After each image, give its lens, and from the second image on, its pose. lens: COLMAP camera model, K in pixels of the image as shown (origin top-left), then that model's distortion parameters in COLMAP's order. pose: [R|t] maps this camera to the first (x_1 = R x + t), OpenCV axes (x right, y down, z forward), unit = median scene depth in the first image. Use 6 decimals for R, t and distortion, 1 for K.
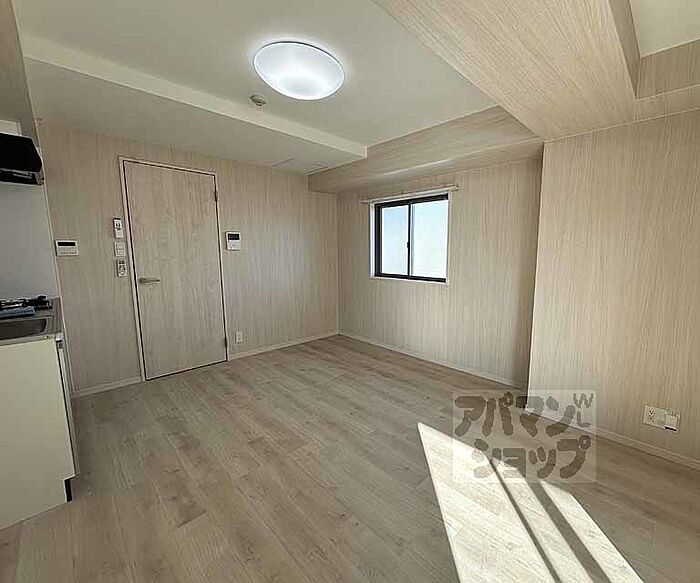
lens RADIAL K [[308.4, 0, 388.8], [0, 308.4, 289.0], [0, 0, 1]] dist [-0.003479, 0.000311]
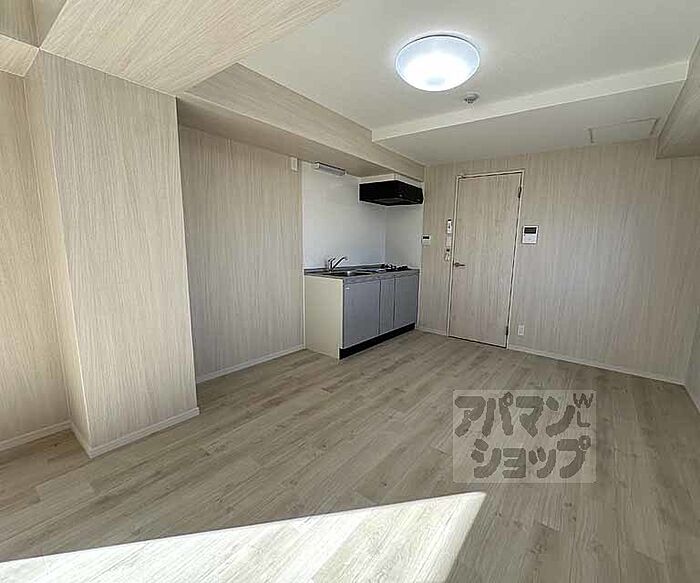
lens RADIAL K [[308.4, 0, 388.8], [0, 308.4, 289.0], [0, 0, 1]] dist [-0.003479, 0.000311]
pose [[0.146220, 0.147316, -0.978222, 0.515267], [-0.155607, 0.979965, 0.124319, -0.043215], [0.976937, 0.134040, 0.166214, 0.488477]]
